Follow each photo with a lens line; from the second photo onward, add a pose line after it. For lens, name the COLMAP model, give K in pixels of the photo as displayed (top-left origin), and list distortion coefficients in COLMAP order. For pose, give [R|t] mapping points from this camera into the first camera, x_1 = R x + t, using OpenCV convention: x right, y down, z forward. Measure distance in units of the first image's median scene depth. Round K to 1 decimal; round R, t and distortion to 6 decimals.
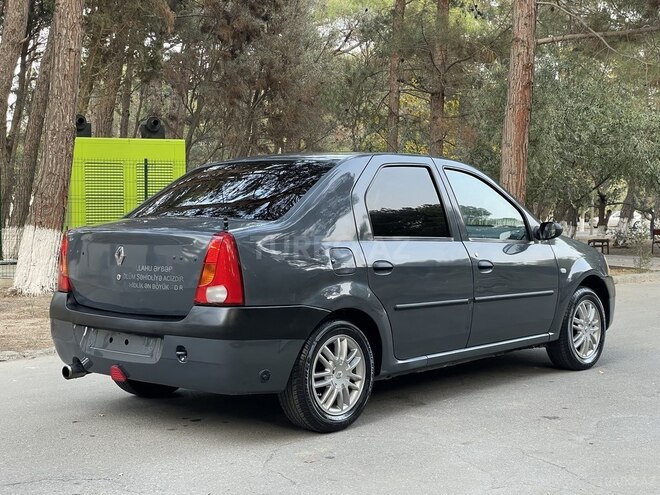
lens RADIAL K [[981.0, 0, 331.9], [0, 981.0, 235.7], [0, 0, 1]] dist [0.134224, -0.109240]
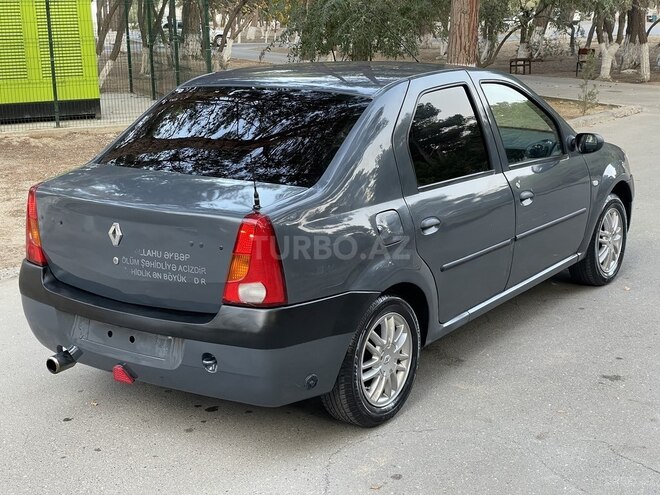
lens RADIAL K [[977.7, 0, 330.0], [0, 977.7, 247.5], [0, 0, 1]] dist [0.161626, -0.144478]
pose [[0.994356, -0.042697, 0.097123, -0.118922], [0.021588, 0.977720, 0.208800, -0.129763], [-0.103874, -0.205525, 0.973124, 0.204492]]
